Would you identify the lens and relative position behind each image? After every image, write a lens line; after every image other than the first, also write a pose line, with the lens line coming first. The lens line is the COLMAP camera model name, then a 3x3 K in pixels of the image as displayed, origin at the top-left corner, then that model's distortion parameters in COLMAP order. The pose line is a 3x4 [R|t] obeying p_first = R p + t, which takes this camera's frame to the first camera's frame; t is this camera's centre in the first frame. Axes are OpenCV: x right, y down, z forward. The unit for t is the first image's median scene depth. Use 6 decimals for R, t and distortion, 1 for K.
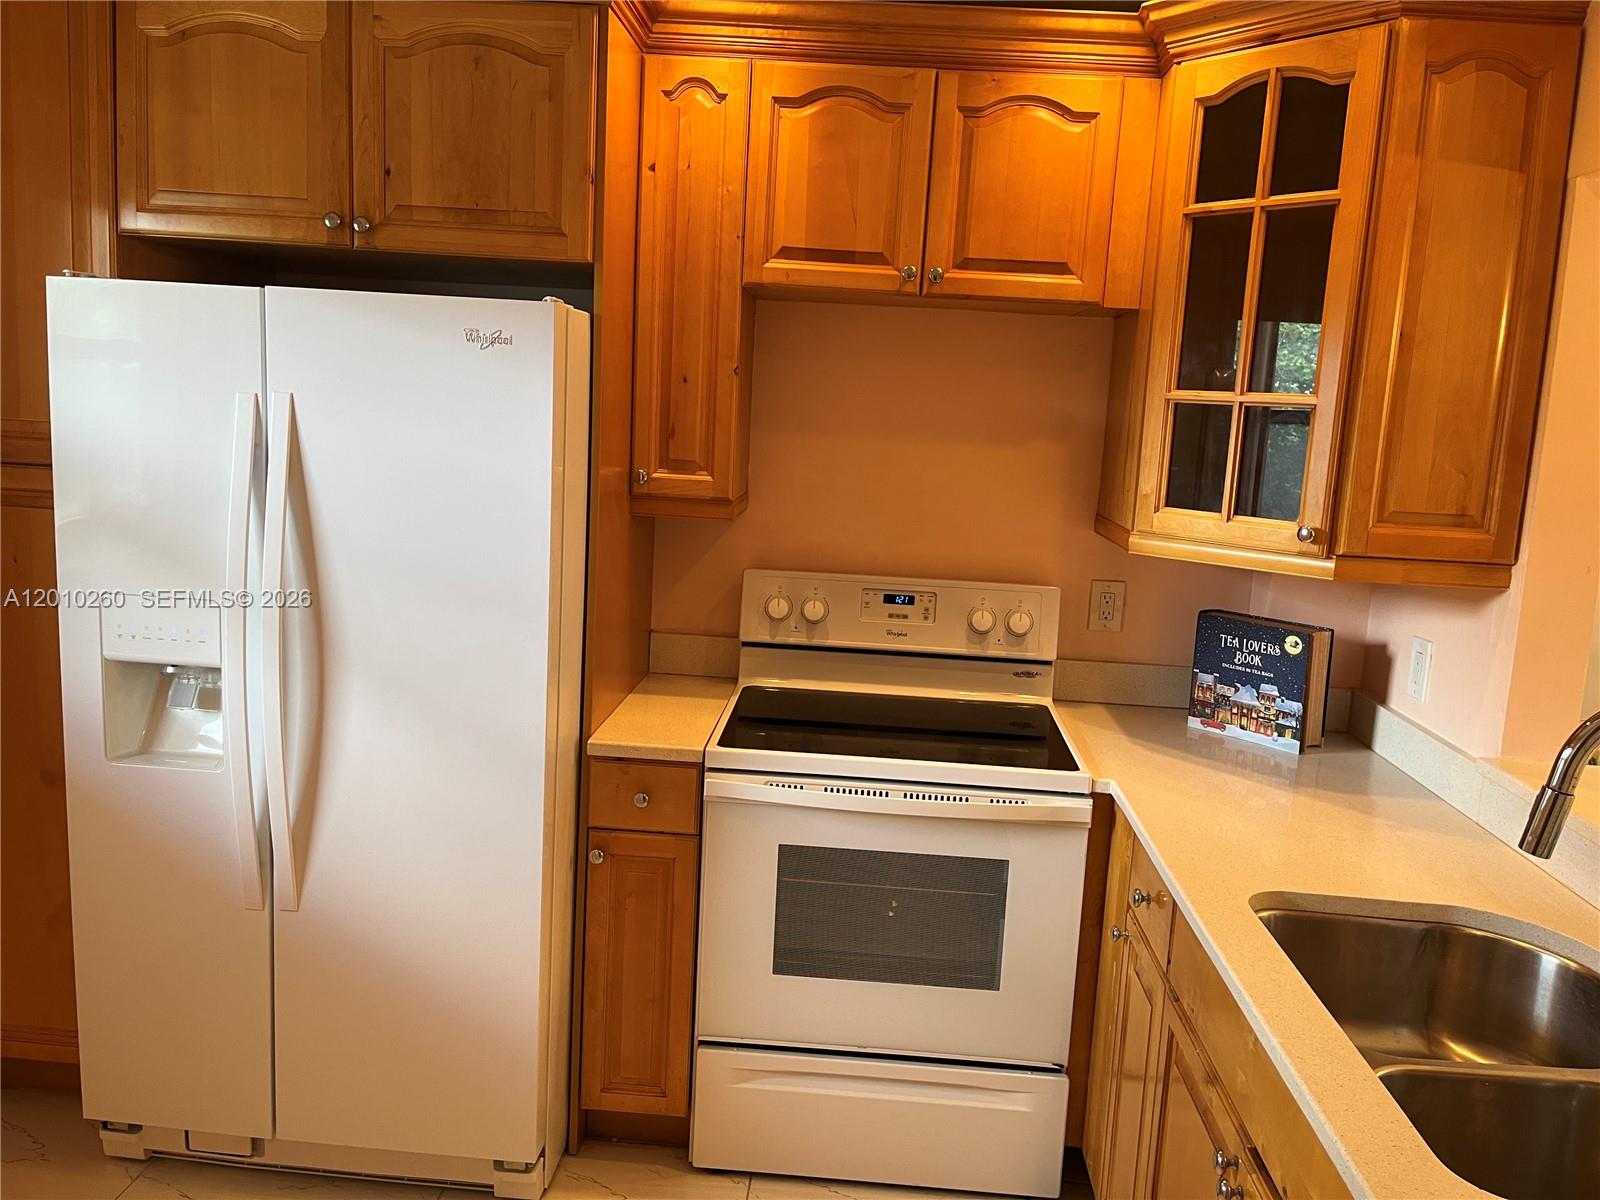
lens RADIAL K [[1213.7, 0, 796.1], [0, 1213.7, 588.2], [0, 0, 1]] dist [0.043255, -0.073136]
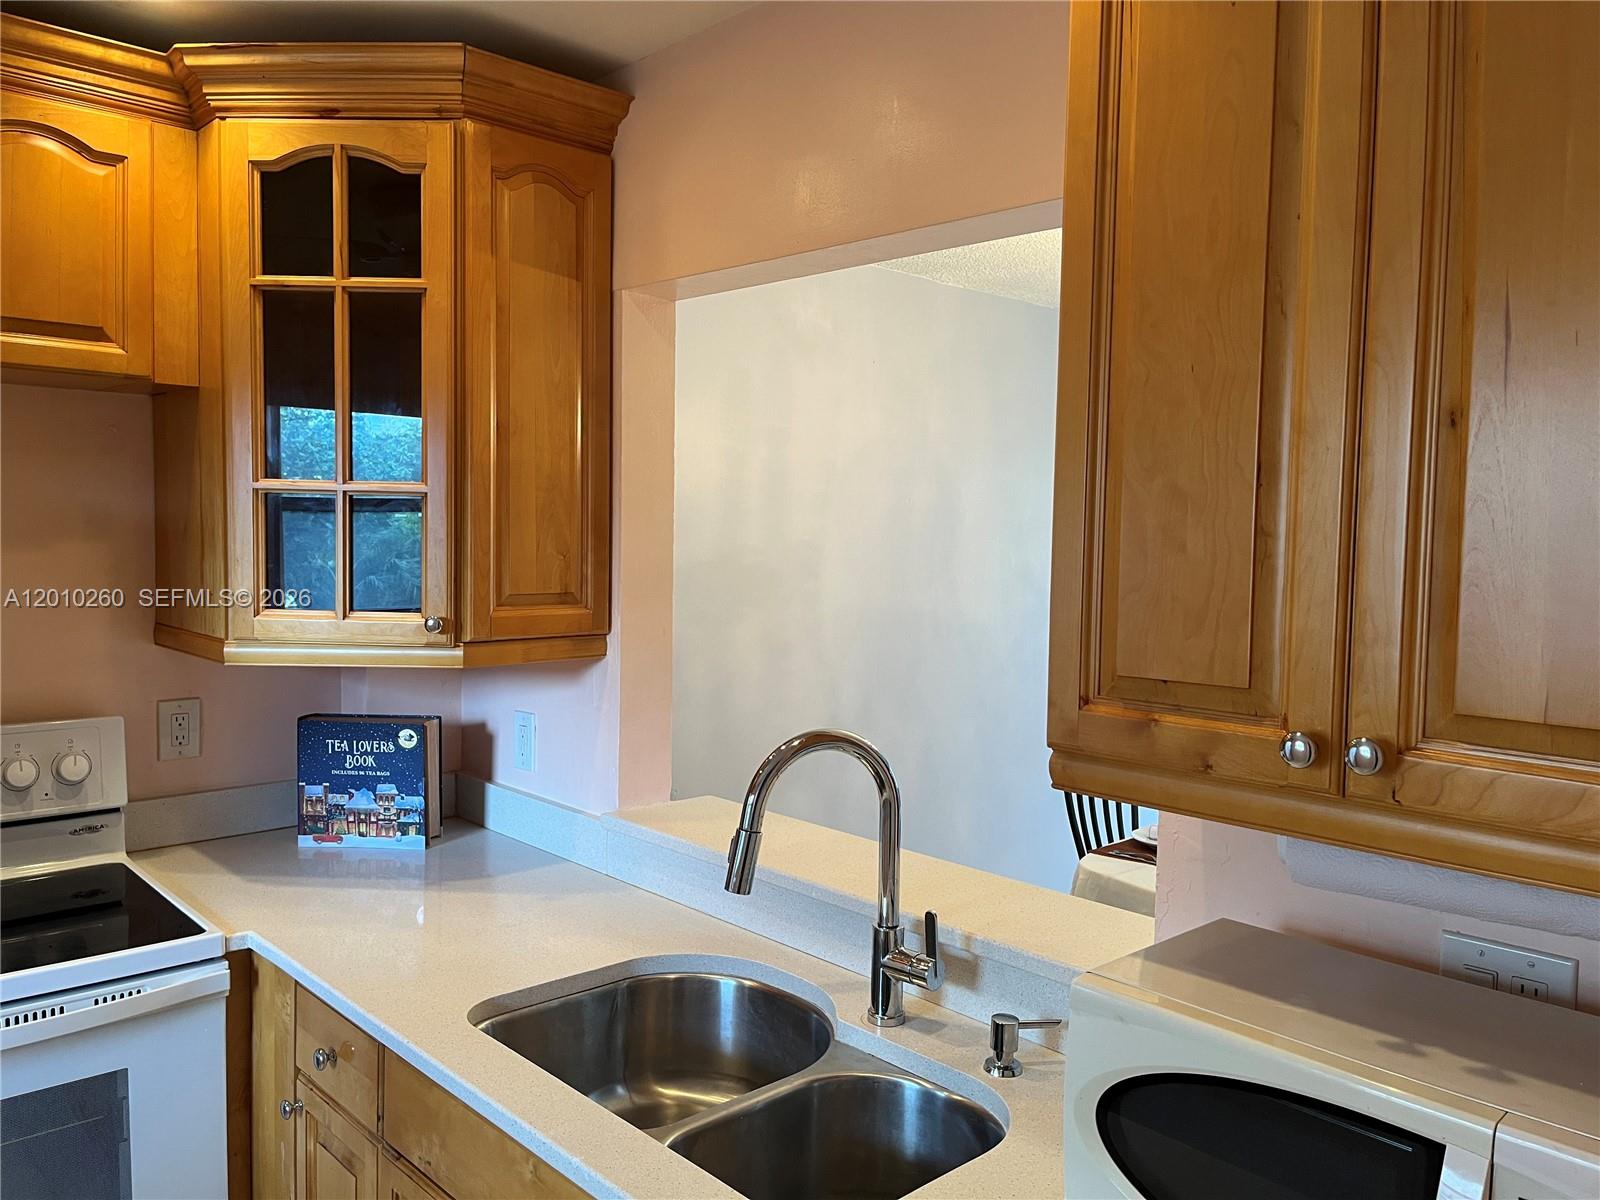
lens RADIAL K [[1213.7, 0, 794.4], [0, 1213.7, 597.2], [0, 0, 1]] dist [0.043255, -0.073136]
pose [[0.668837, -0.082216, 0.738849, -0.099098], [0.125739, 0.992057, -0.003433, -0.024445], [-0.732698, 0.095198, 0.673862, 0.120114]]
